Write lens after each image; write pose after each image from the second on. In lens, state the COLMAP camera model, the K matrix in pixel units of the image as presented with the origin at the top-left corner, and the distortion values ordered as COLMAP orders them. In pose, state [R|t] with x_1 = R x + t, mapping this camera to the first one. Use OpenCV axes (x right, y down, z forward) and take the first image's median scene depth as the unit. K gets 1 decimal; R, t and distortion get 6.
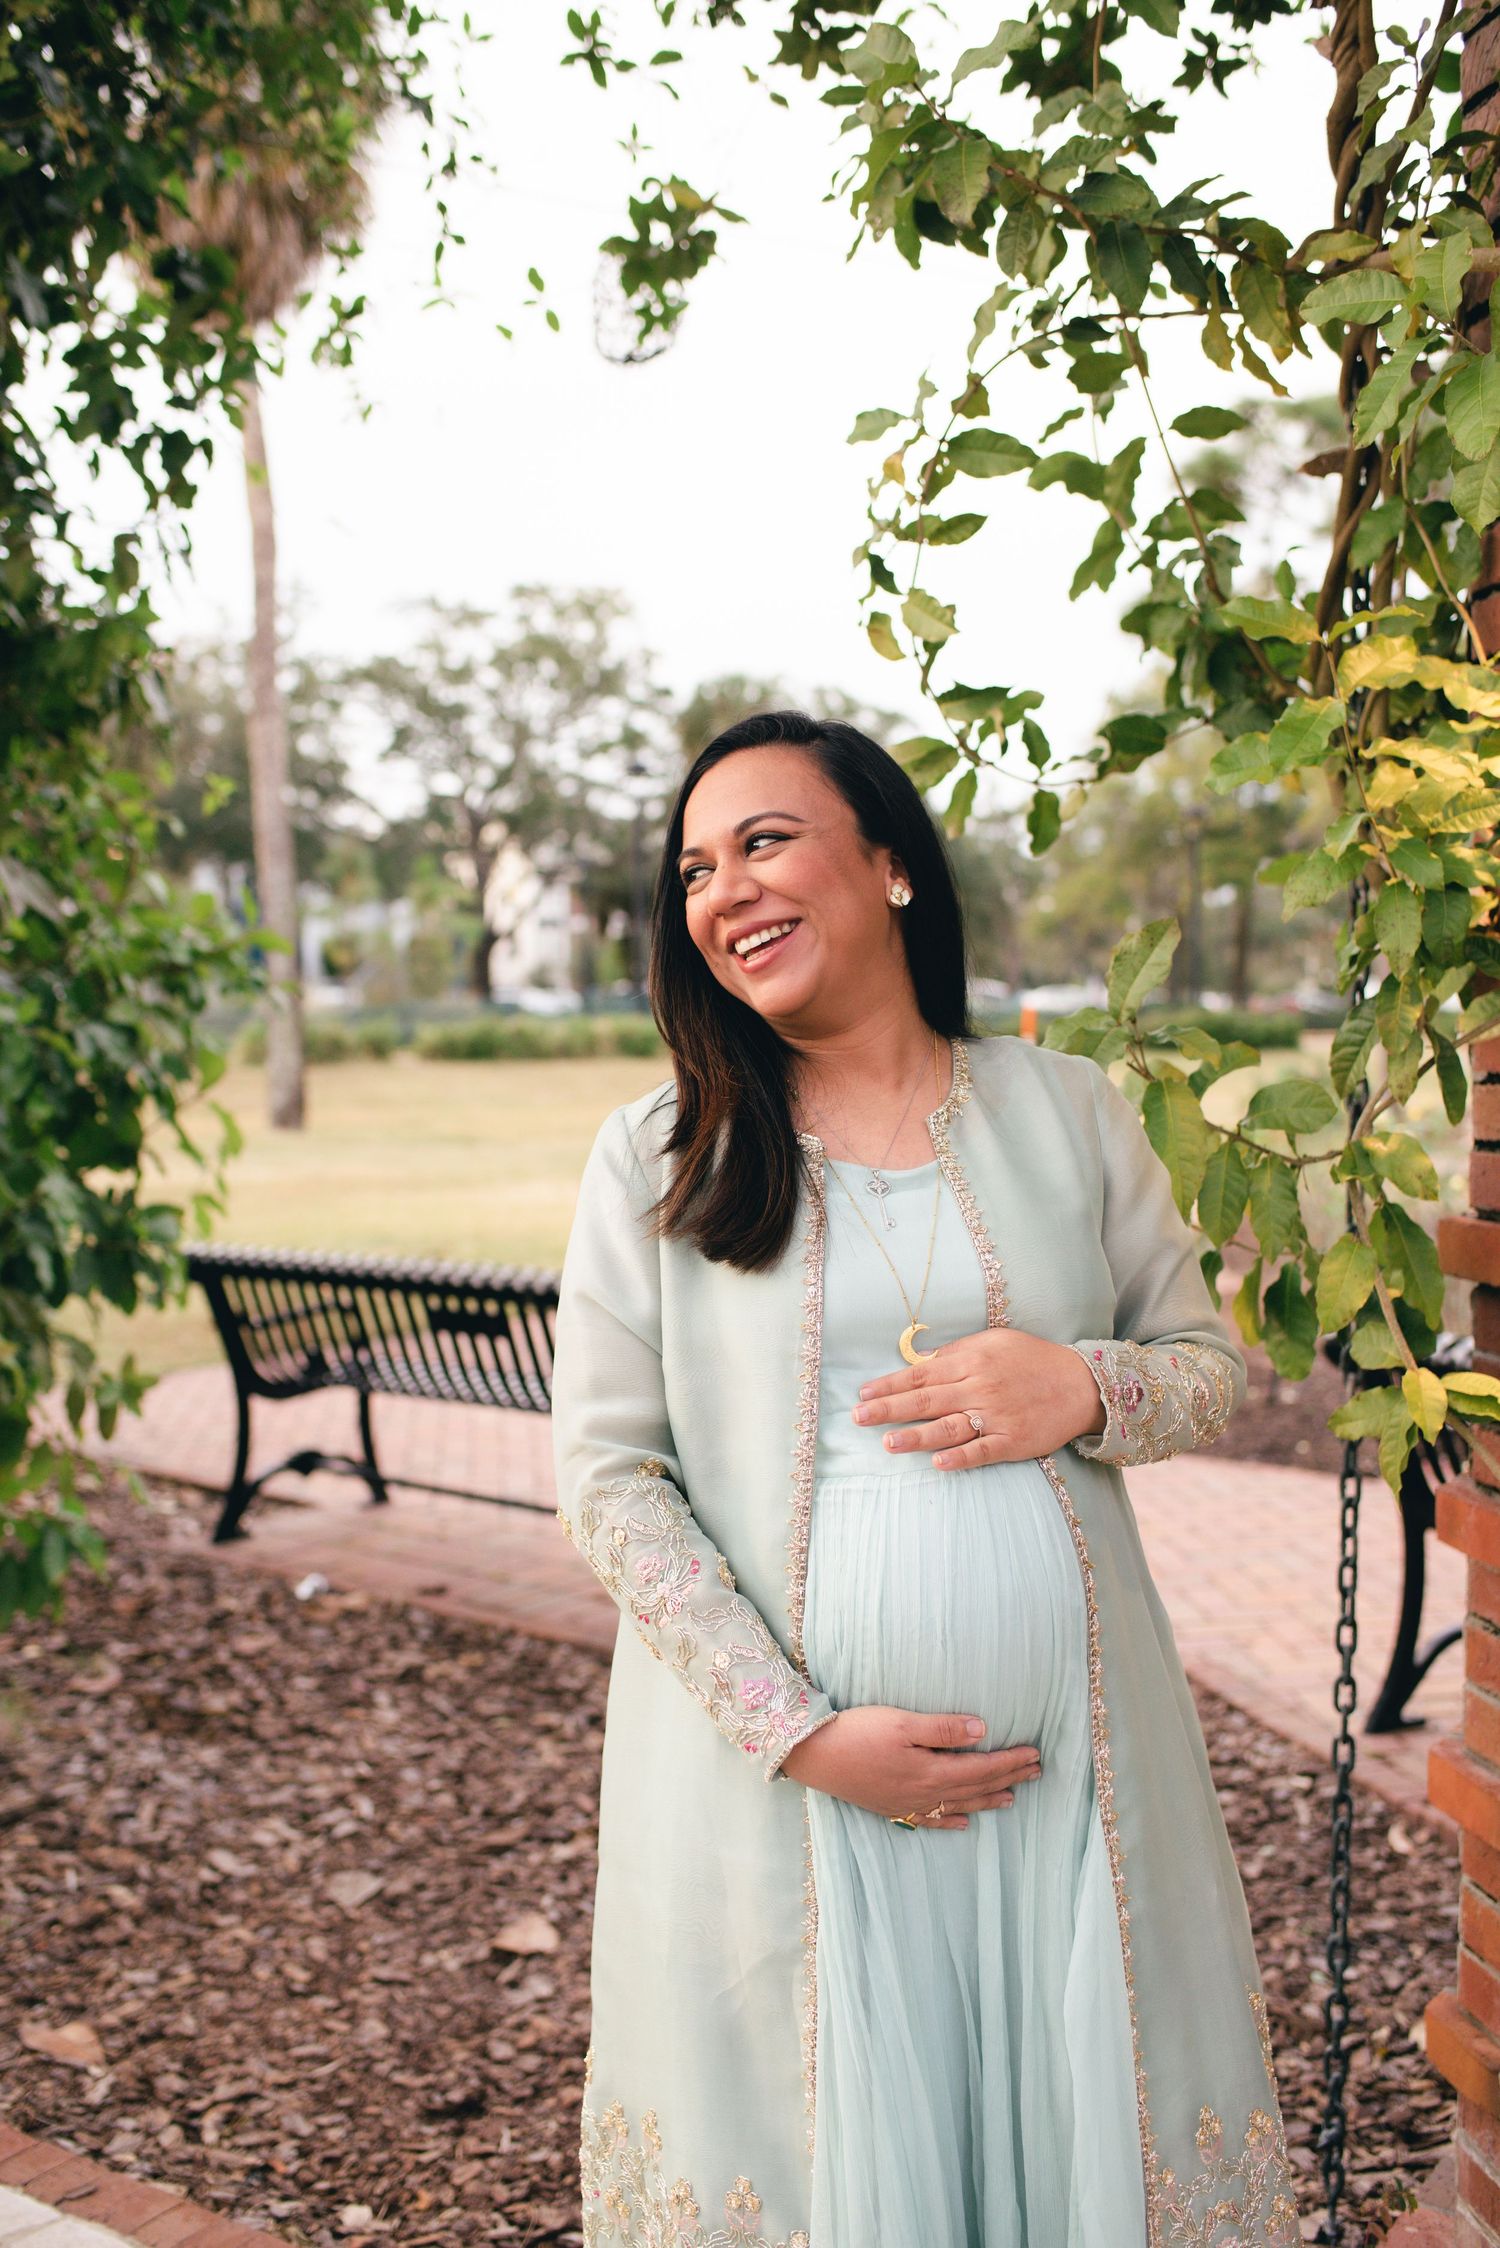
lens RADIAL K [[2257.5, 0, 750.0], [0, 2257.5, 1124.0], [0, 0, 1]] dist [-0.101696, 0.118097]
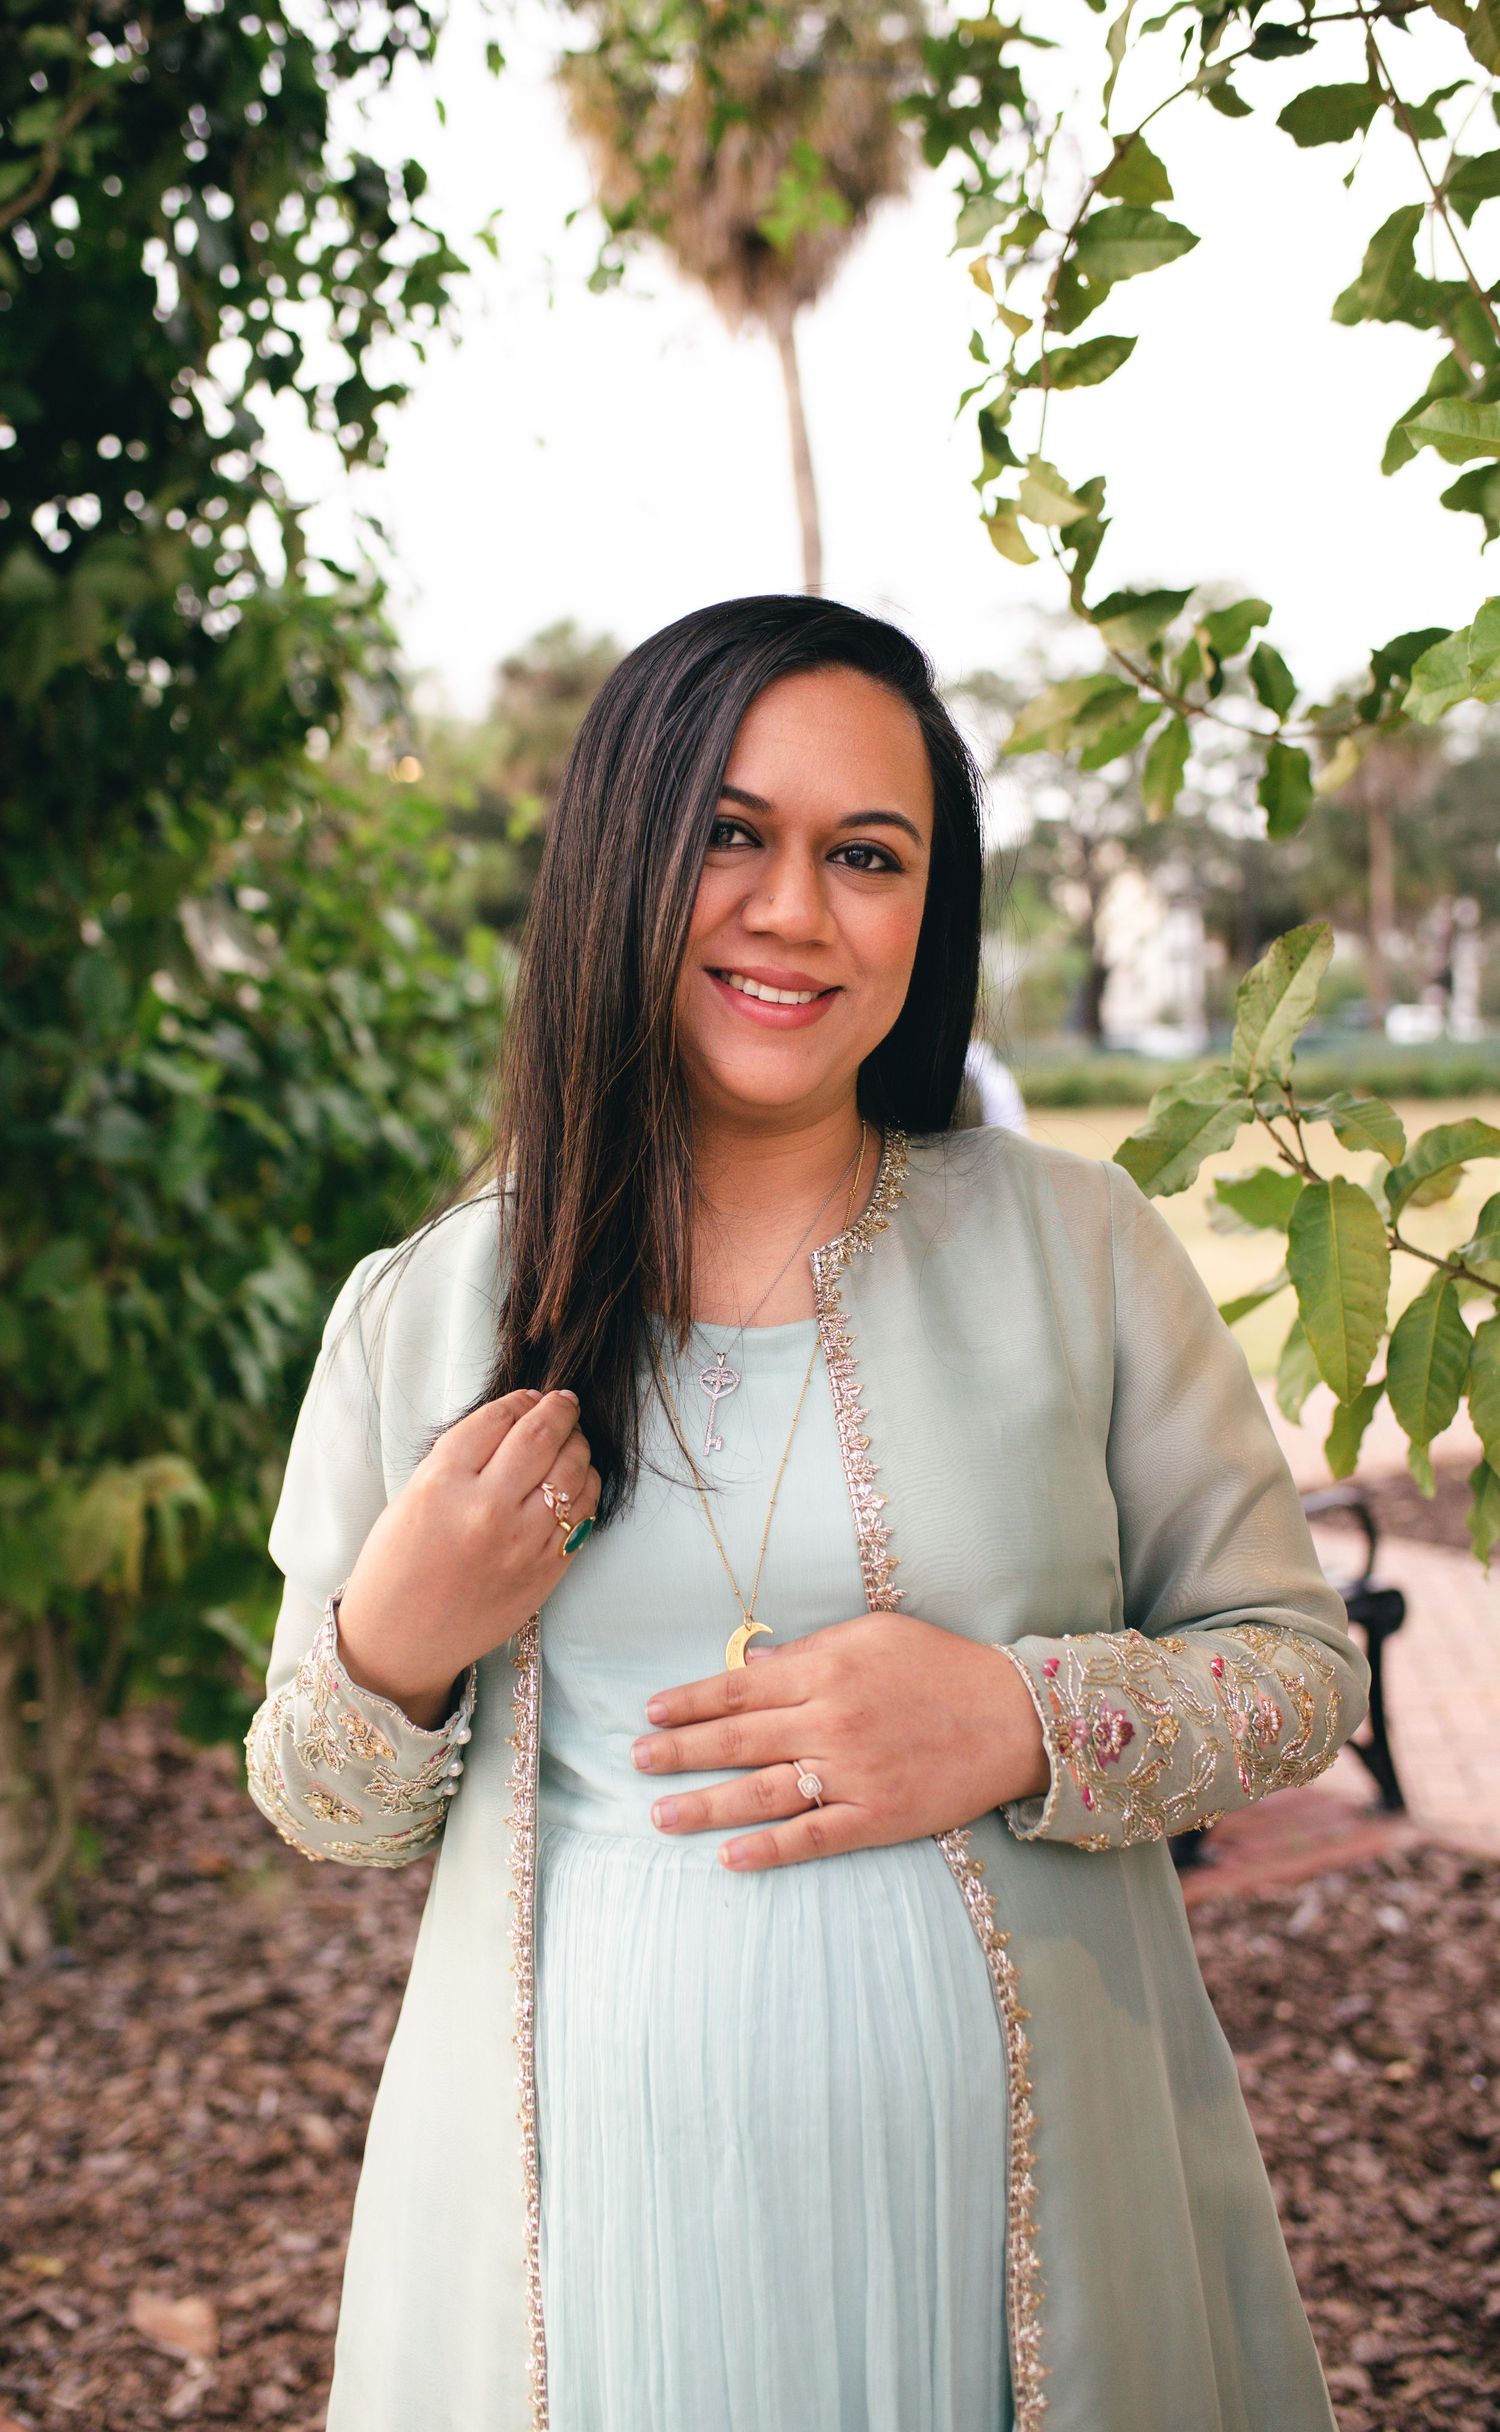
lens RADIAL K [[2403.0, 0, 749.5], [0, 2403.0, 1184.6], [0, 0, 1]] dist [-0.082017, 0.026820]
pose [[0.958236, -0.003252, -0.285960, 0.181165], [0.004854, 0.999976, 0.004892, -0.019823], [0.285937, -0.006076, 0.958229, 0.260138]]
